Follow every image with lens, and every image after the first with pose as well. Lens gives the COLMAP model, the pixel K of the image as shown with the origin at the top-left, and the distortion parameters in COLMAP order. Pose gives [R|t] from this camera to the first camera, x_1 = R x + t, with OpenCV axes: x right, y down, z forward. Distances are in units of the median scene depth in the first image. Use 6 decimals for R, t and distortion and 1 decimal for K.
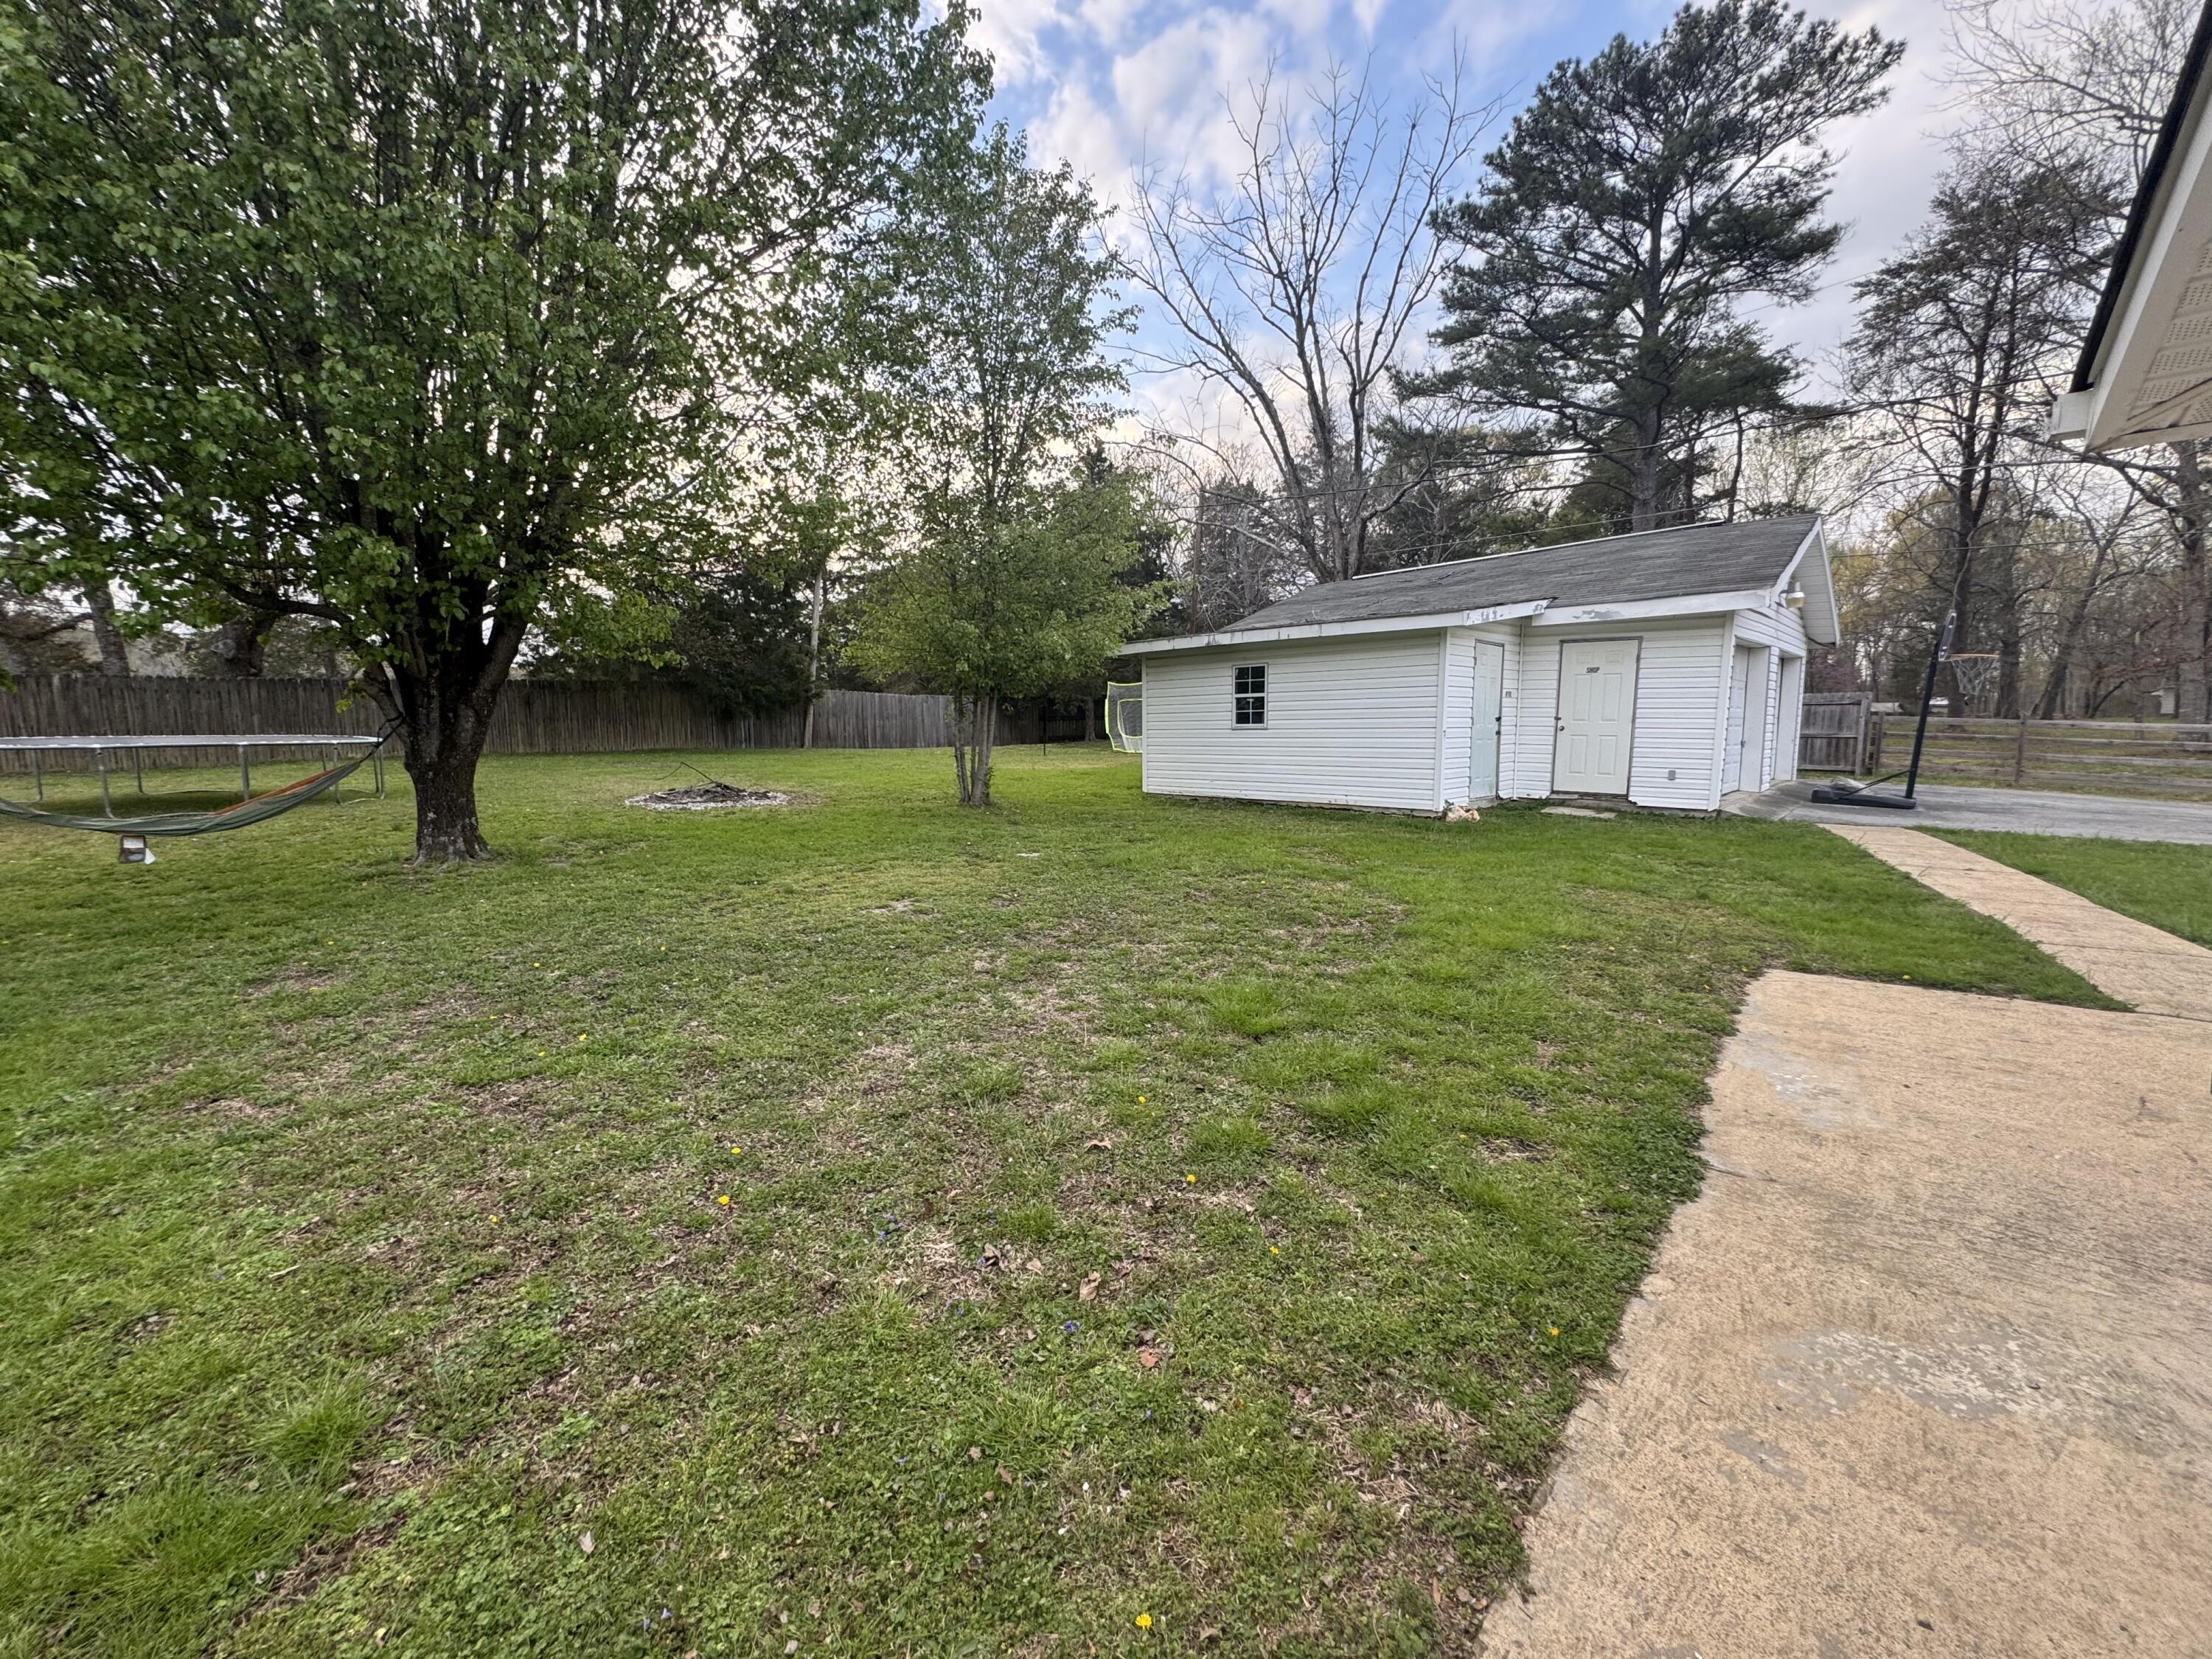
lens RADIAL K [[861.2, 0, 1106.0], [0, 861.2, 829.5], [0, 0, 1]] dist [-0.000196, 0.000001]
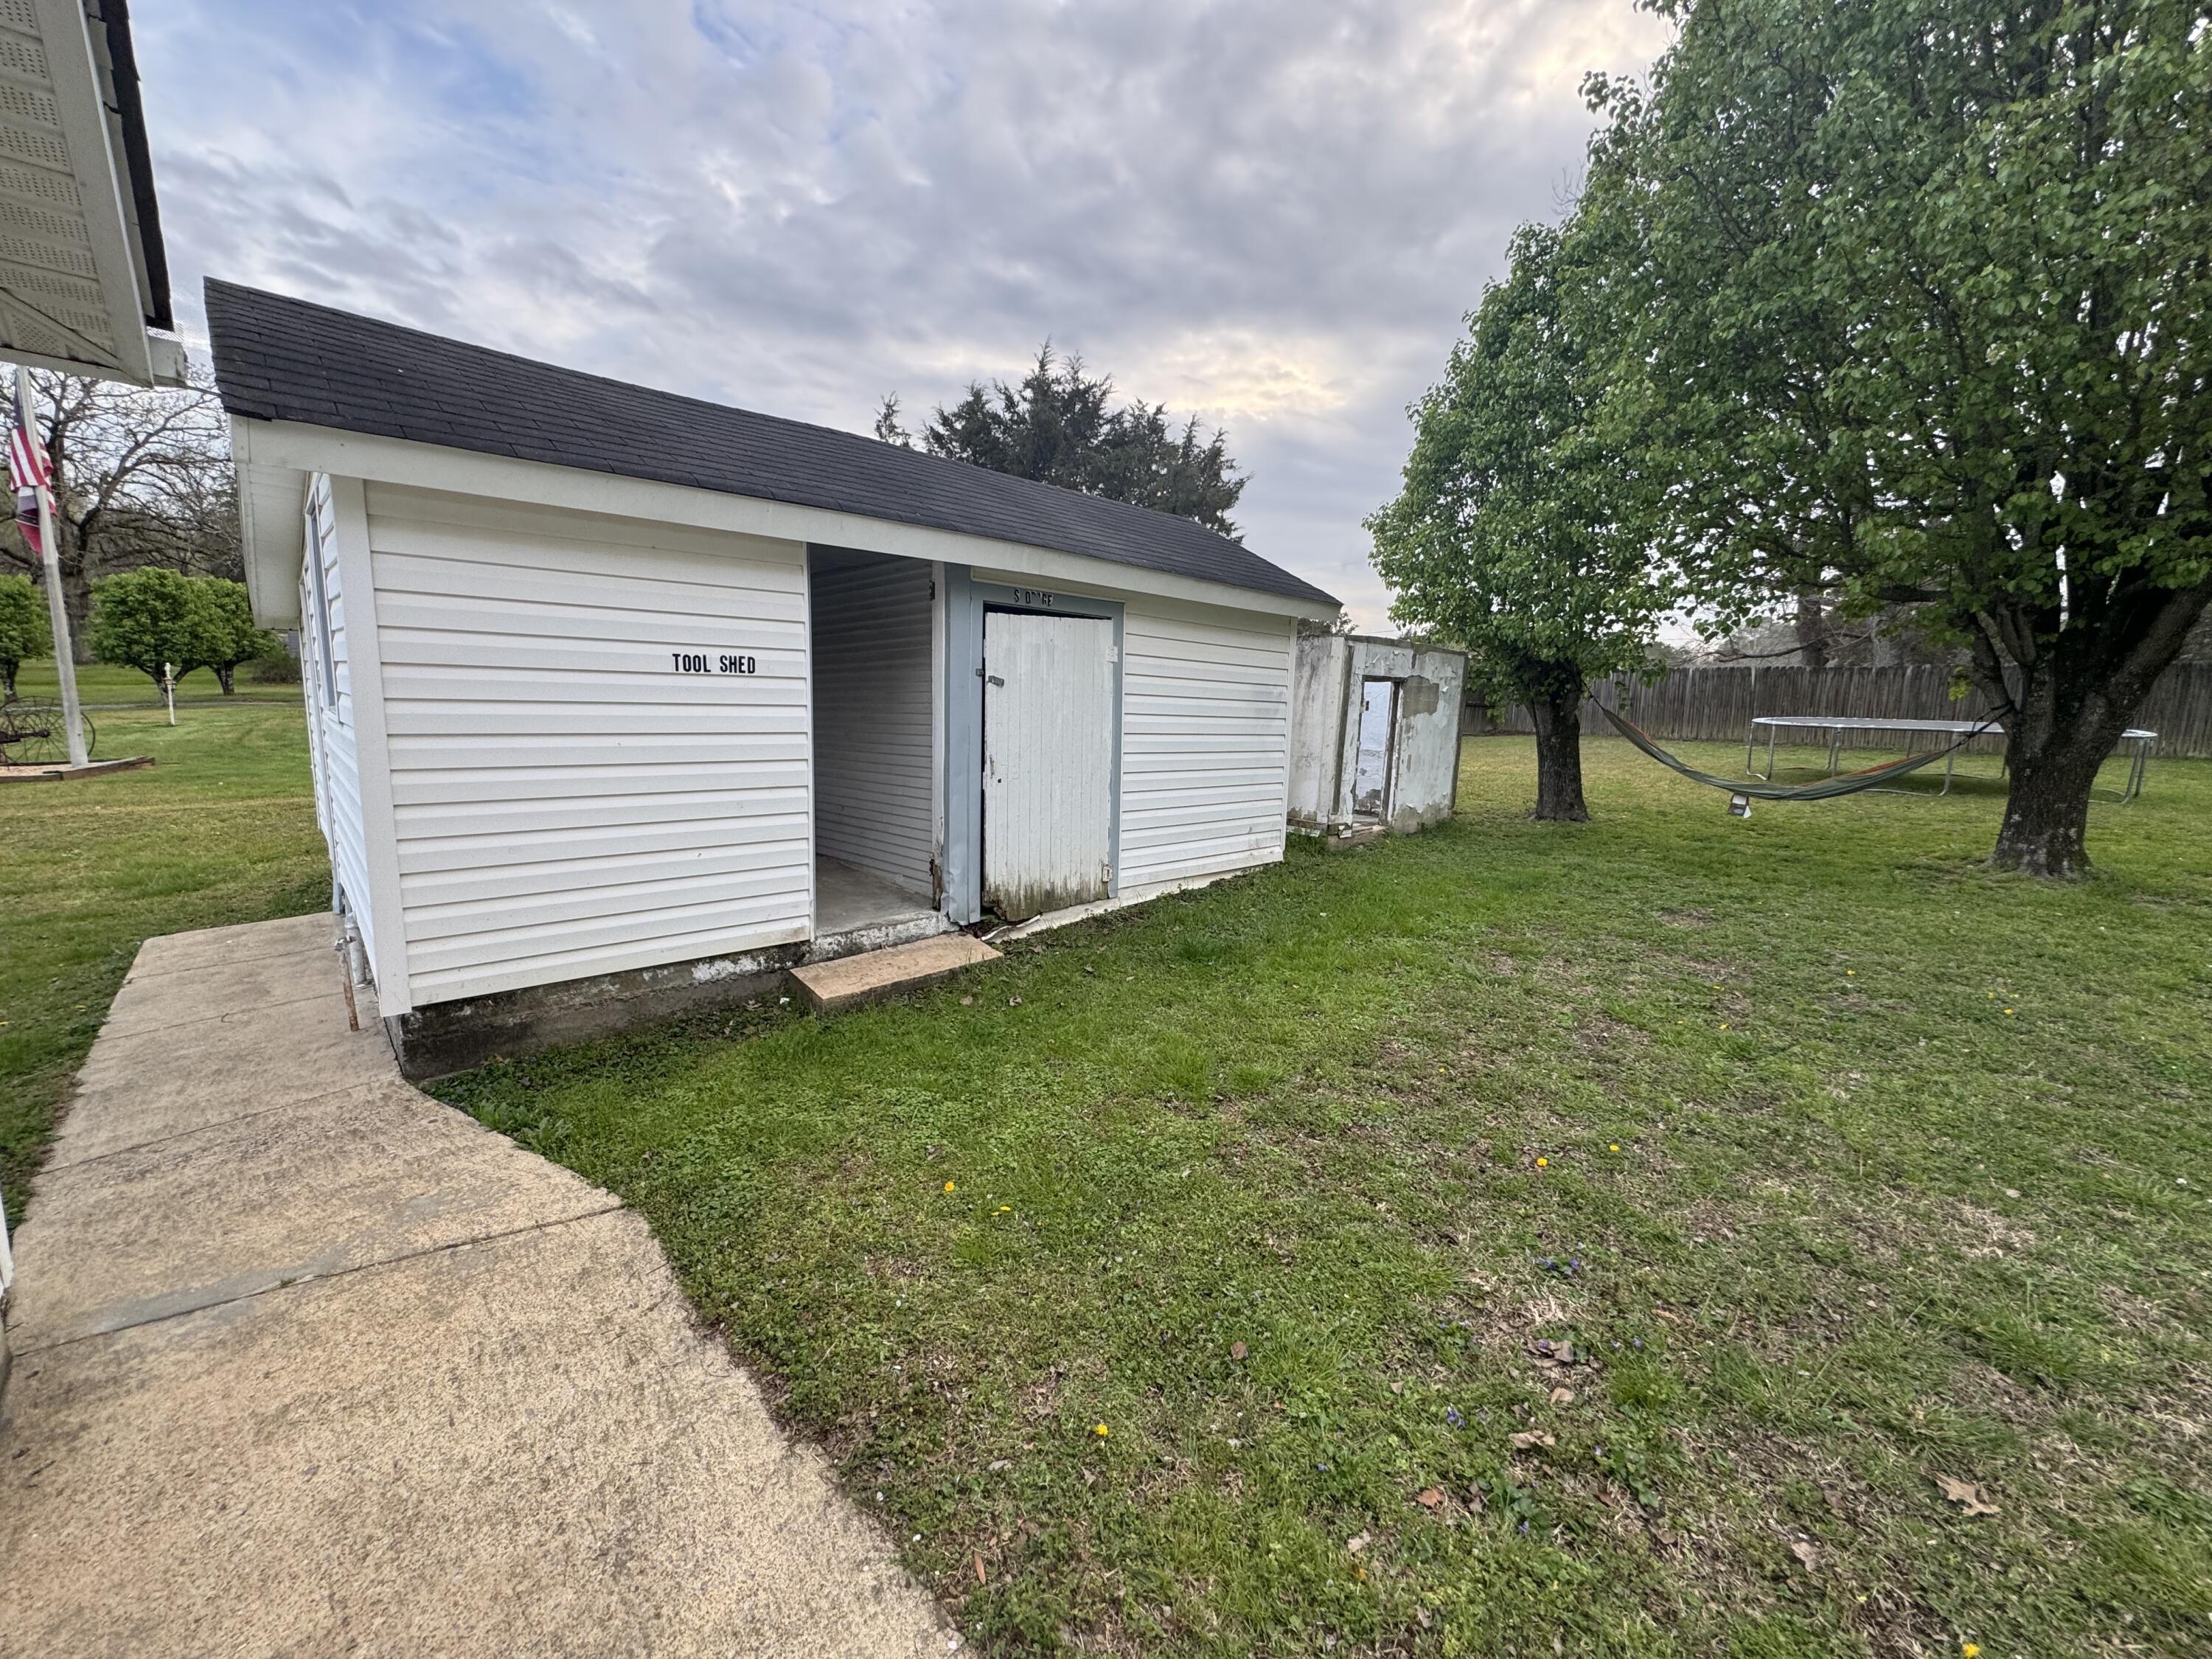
lens RADIAL K [[900.1, 0, 1106.0], [0, 900.1, 829.5], [0, 0, 1]] dist [0.000602, 0.000095]
pose [[-0.111827, 0.152240, -0.981997, 0.475784], [-0.149635, 0.974348, 0.168095, -0.044832], [0.982397, 0.165738, -0.086178, 0.406519]]
